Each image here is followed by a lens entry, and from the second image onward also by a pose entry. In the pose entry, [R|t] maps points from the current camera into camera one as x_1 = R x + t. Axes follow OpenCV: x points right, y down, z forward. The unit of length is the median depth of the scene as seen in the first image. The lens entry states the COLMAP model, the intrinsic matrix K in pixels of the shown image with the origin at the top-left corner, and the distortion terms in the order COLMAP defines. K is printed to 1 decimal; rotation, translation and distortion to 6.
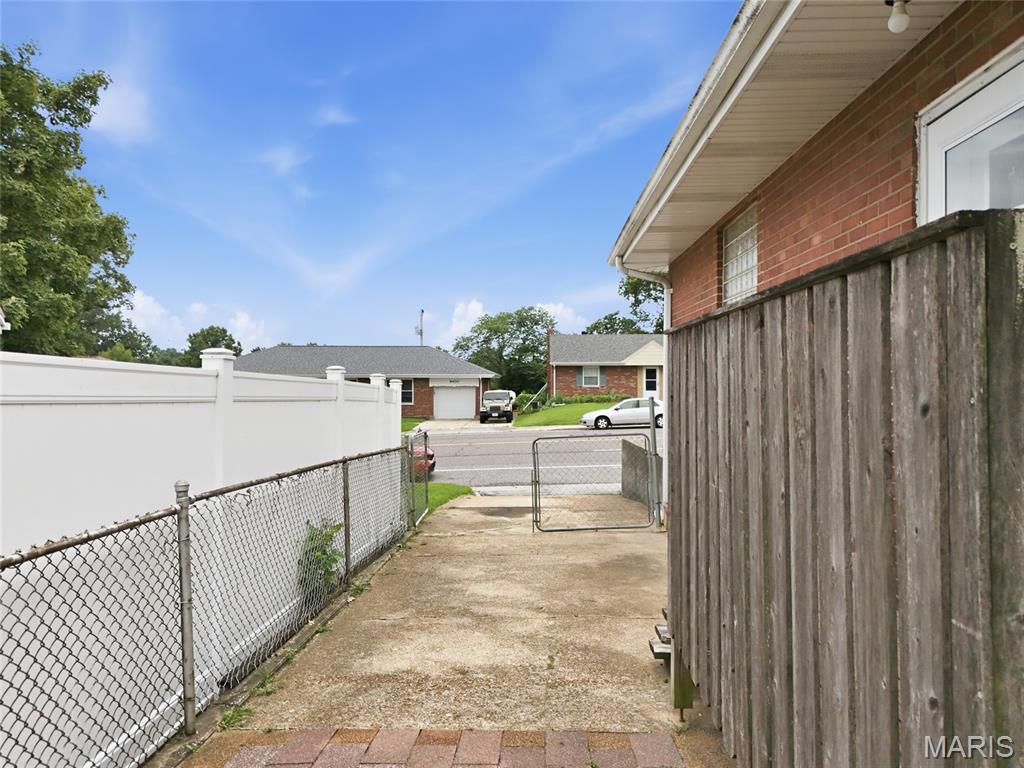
lens RADIAL K [[722.6, 0, 517.9], [0, 722.6, 382.8], [0, 0, 1]] dist [0.000053, -0.005378]
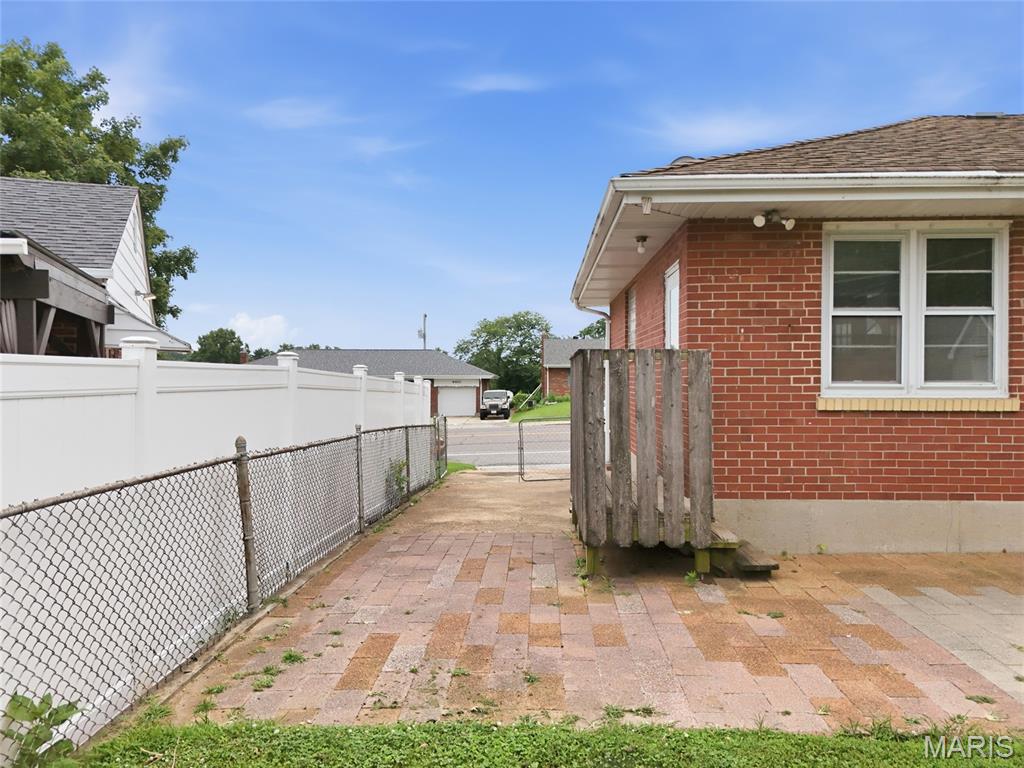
lens RADIAL K [[722.6, 0, 517.9], [0, 722.6, 382.8], [0, 0, 1]] dist [0.000053, -0.005378]
pose [[0.999998, -0.000348, 0.001782, 0.003425], [0.000350, 0.999999, -0.000960, 0.000509], [-0.001781, 0.000960, 0.999998, -0.107218]]
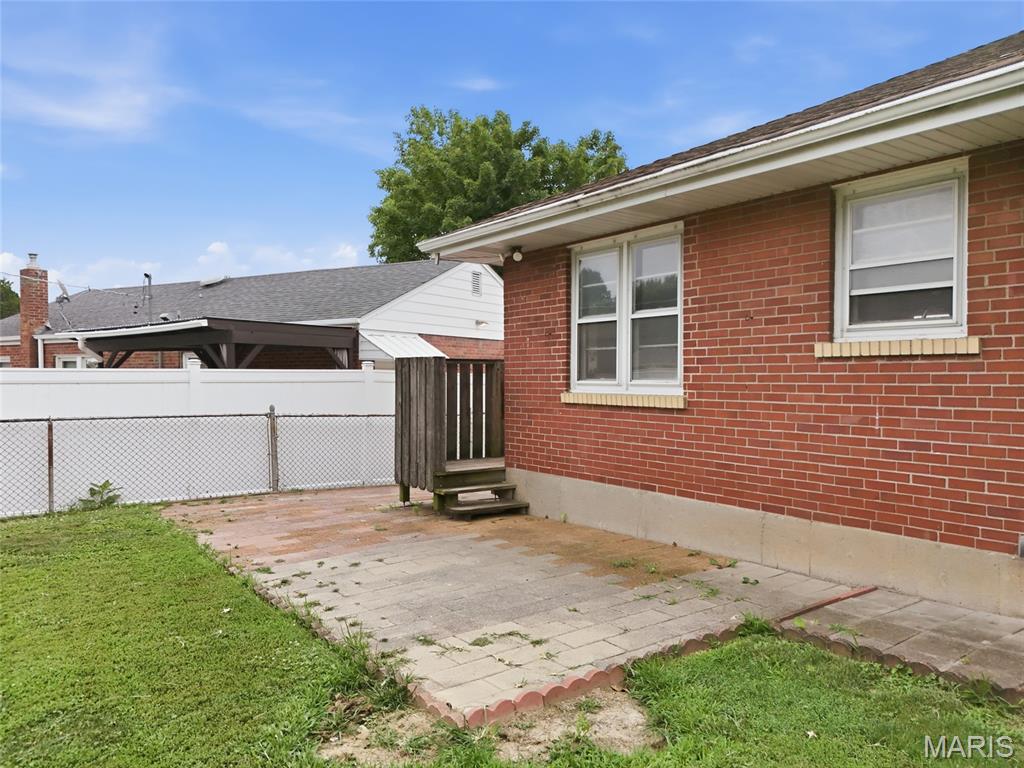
lens RADIAL K [[722.6, 0, 517.9], [0, 722.6, 382.8], [0, 0, 1]] dist [0.000053, -0.005378]
pose [[0.633884, 0.006898, -0.773398, 0.194944], [-0.014437, 0.999892, -0.002915, 0.001771], [0.773294, 0.013014, 0.633914, -0.082064]]
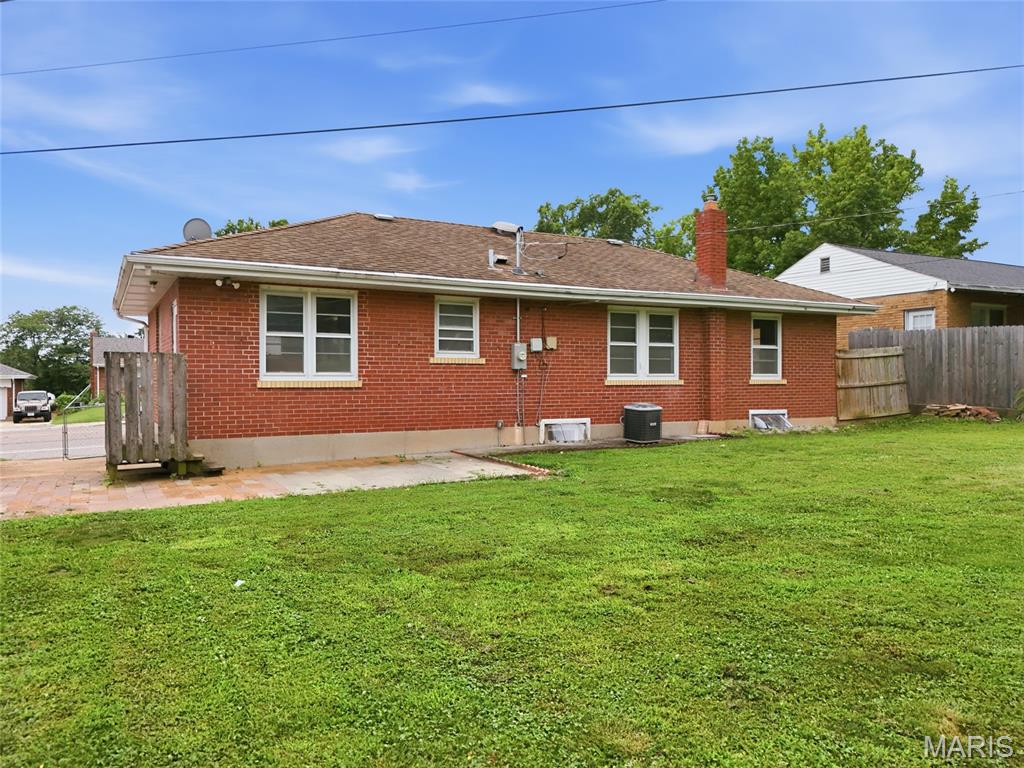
lens RADIAL K [[722.6, 0, 517.9], [0, 722.6, 382.8], [0, 0, 1]] dist [0.000053, -0.005378]
pose [[0.844072, -0.003583, 0.536218, 0.002763], [0.005672, 0.999981, -0.002248, 0.005328], [-0.536200, 0.004939, 0.844076, -0.237219]]
